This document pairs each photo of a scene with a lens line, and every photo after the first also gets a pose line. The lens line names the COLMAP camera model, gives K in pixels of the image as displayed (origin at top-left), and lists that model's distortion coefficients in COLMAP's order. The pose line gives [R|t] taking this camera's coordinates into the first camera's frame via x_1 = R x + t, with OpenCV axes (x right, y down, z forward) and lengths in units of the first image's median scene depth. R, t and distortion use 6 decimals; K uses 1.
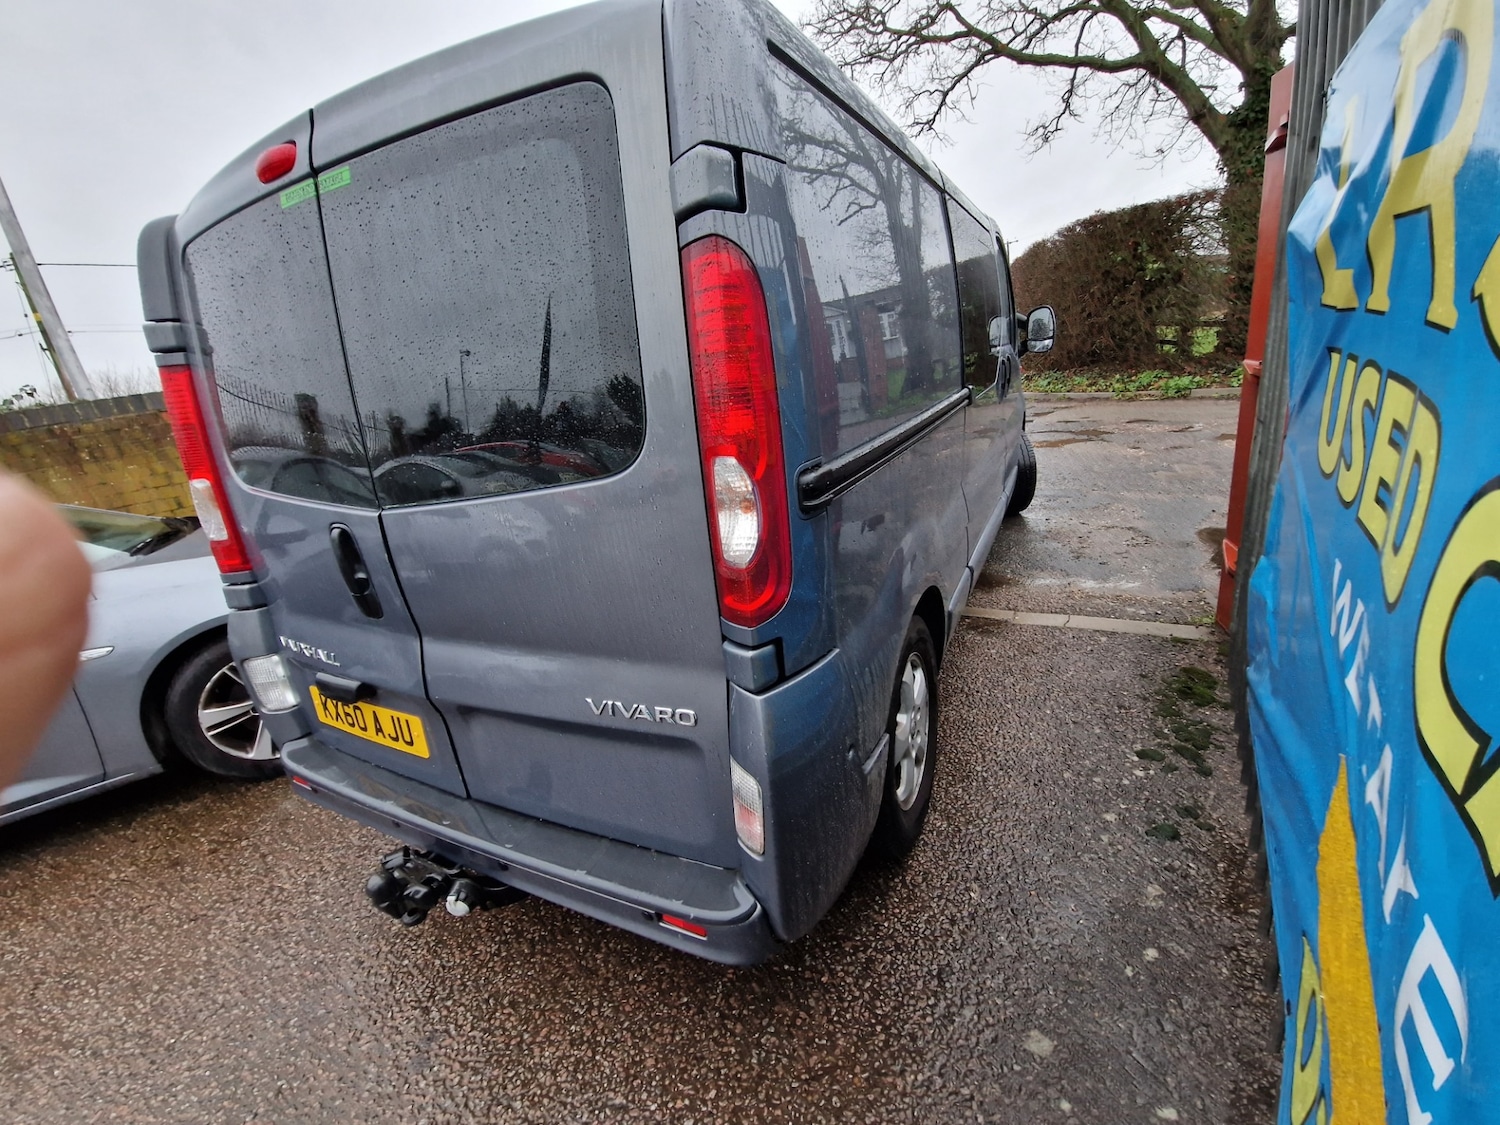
lens RADIAL K [[619.9, 0, 747.2], [0, 619.9, 569.7], [0, 0, 1]] dist [-0.000210, -0.000642]
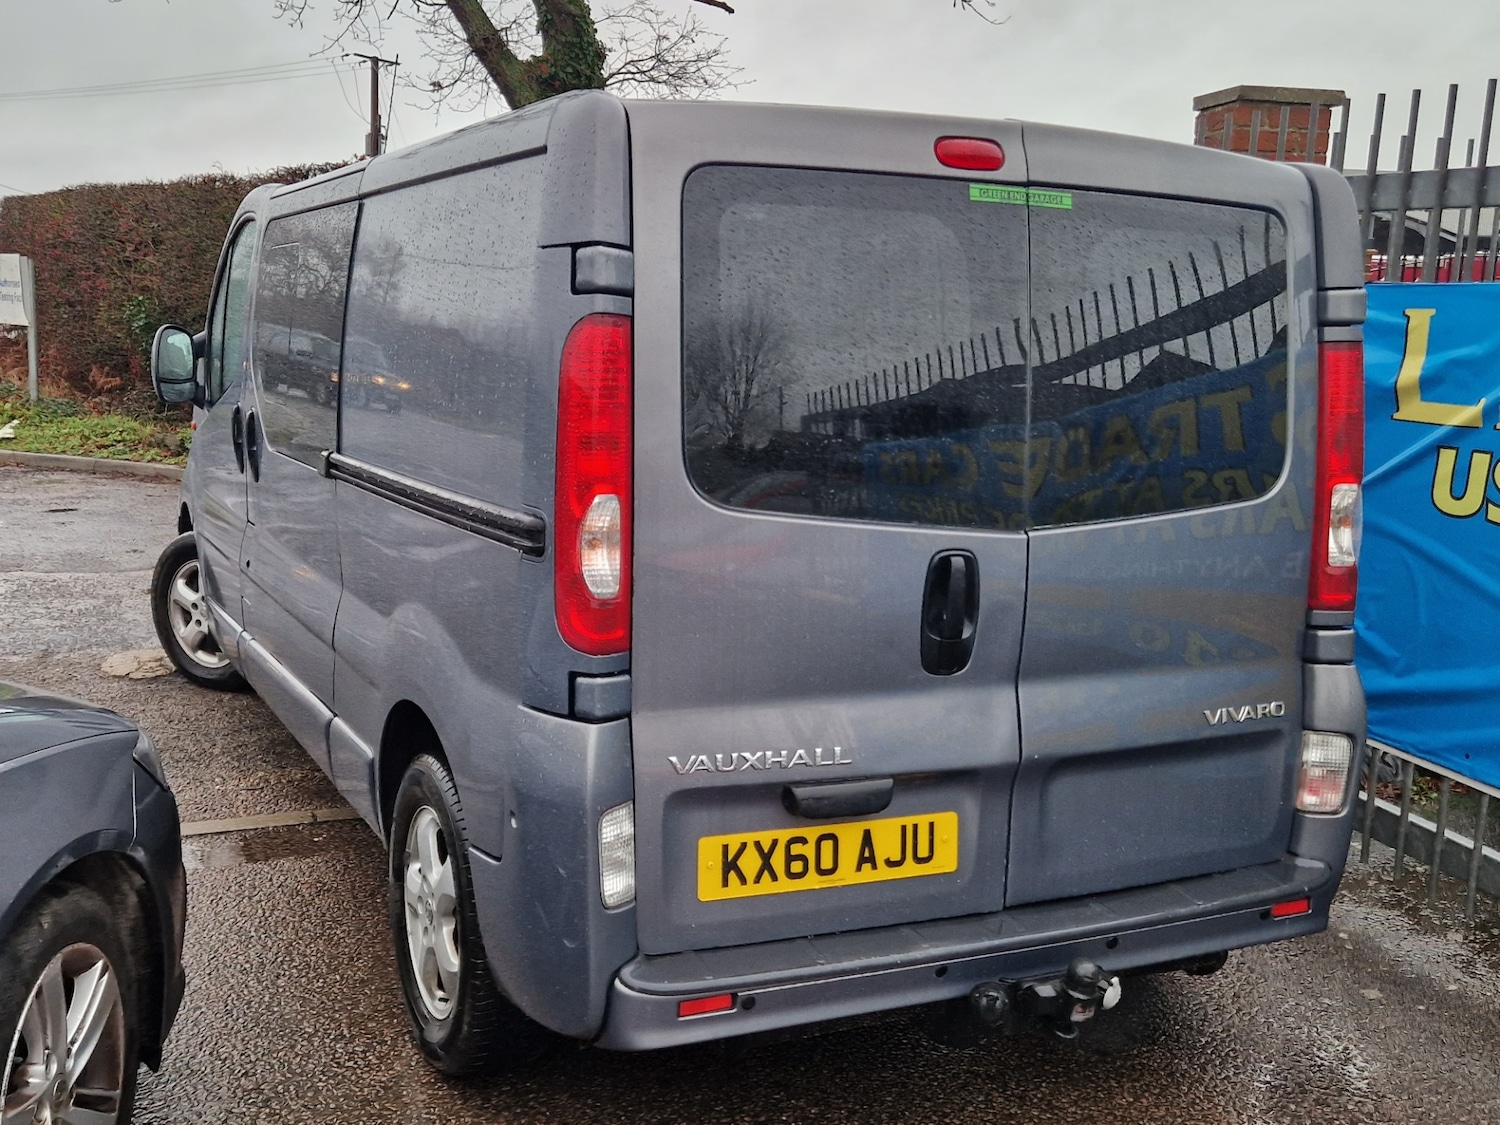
lens RADIAL K [[1607.9, 0, 747.0], [0, 1607.9, 608.9], [0, 0, 1]] dist [0.056240, -0.011775]
pose [[0.589435, 0.004760, 0.807801, -1.446788], [0.160455, 0.979368, -0.122851, 0.124613], [-0.791720, 0.202028, 0.576510, 0.006124]]
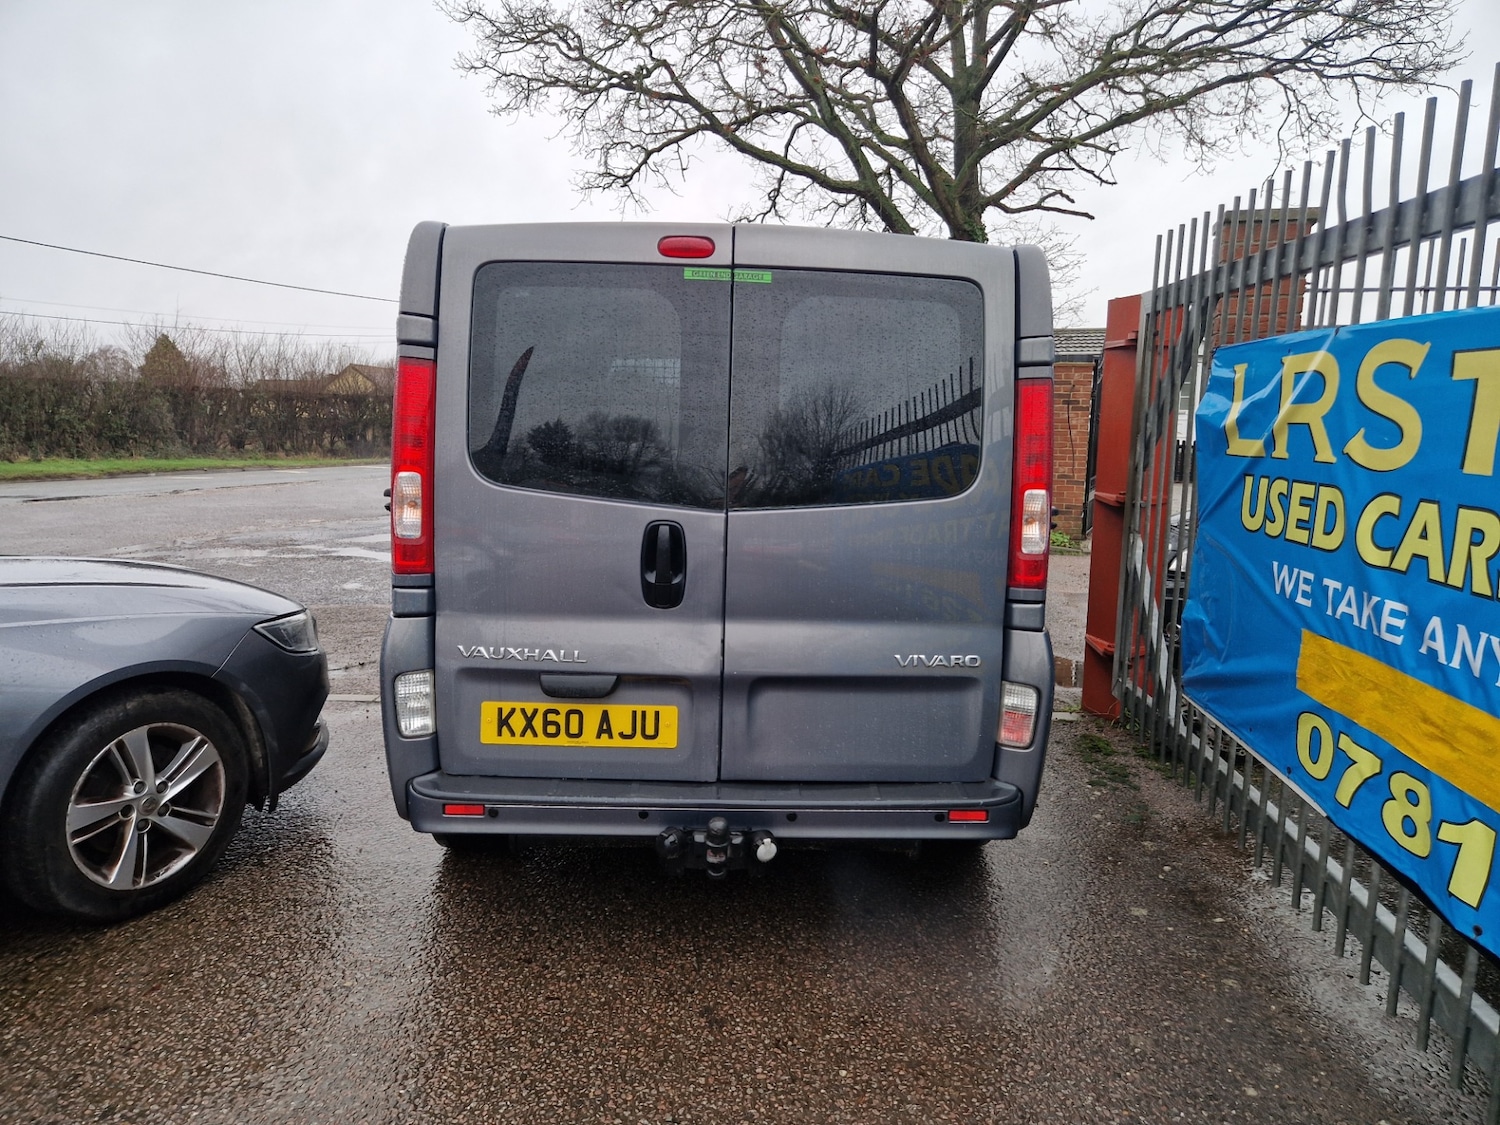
lens RADIAL K [[1014.6, 0, 755.4], [0, 1014.6, 580.3], [0, 0, 1]] dist [0.083326, -0.053265]
pose [[0.864169, 0.076945, 0.497284, -0.834522], [0.032074, 0.977808, -0.207034, 0.251431], [-0.502179, 0.194862, 0.842523, -0.393239]]
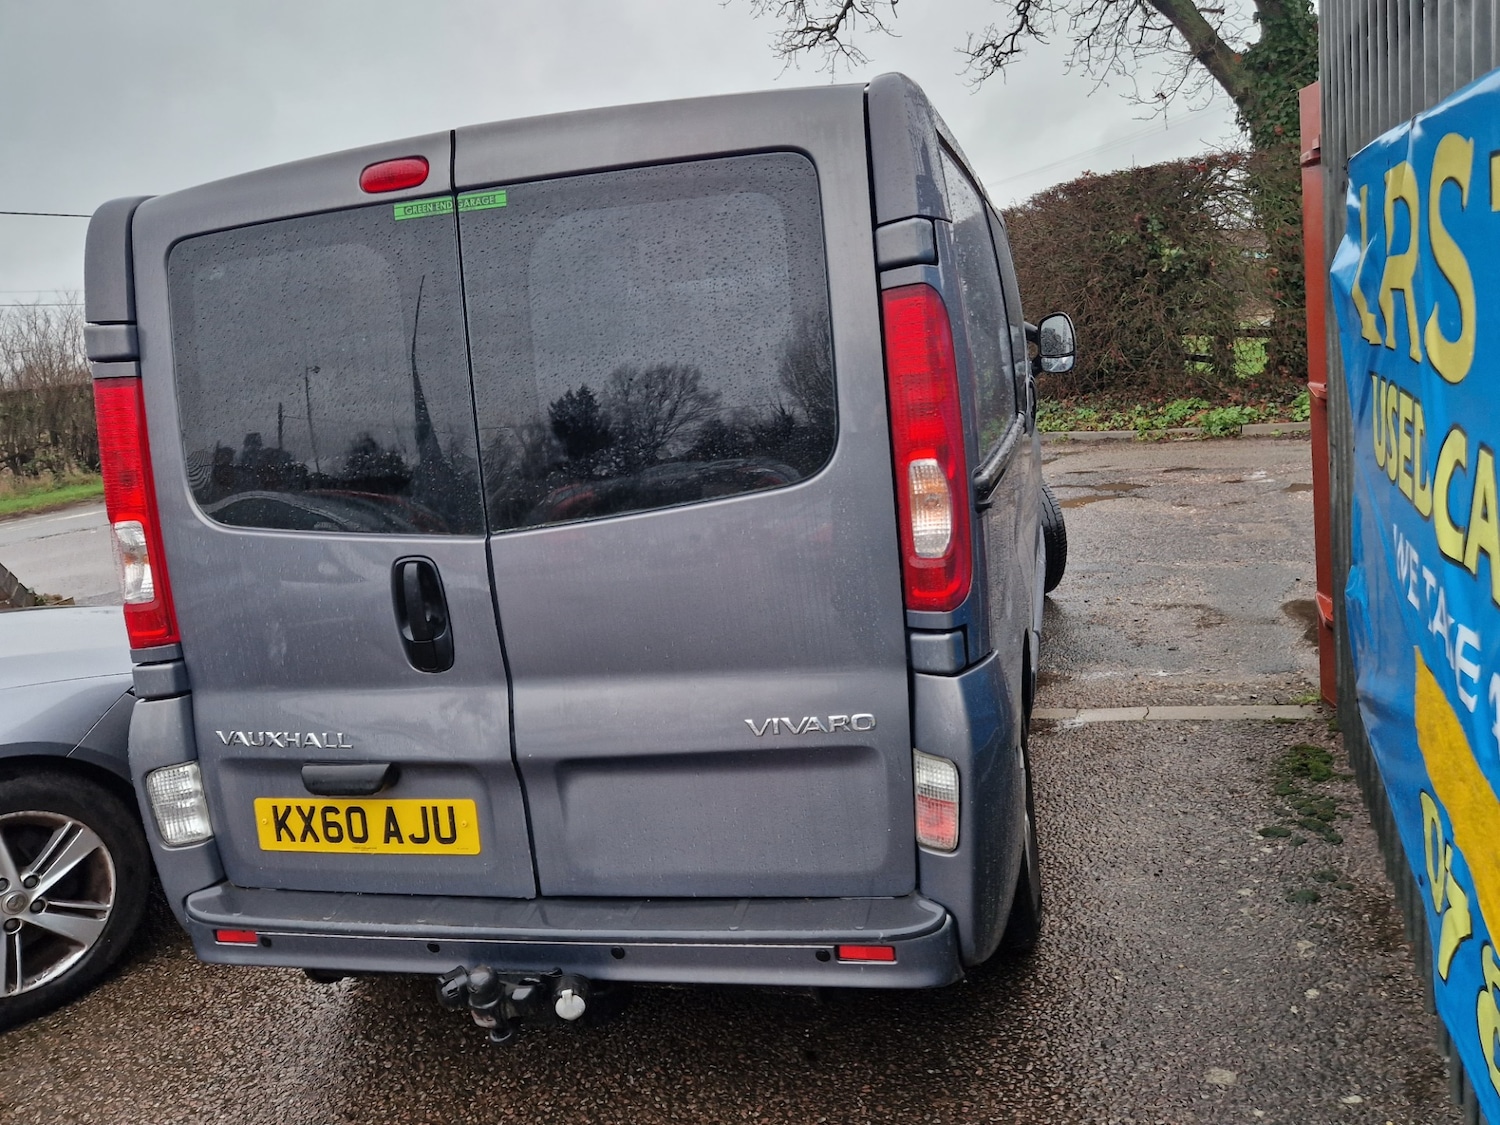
lens RADIAL K [[1162.4, 0, 753.7], [0, 1162.4, 568.3], [0, 0, 1]] dist [0.087181, -0.081354]
pose [[0.976238, -0.026164, 0.215114, -0.312770], [0.061603, 0.985236, -0.159736, 0.131928], [-0.207759, 0.169192, 0.963437, -0.381049]]
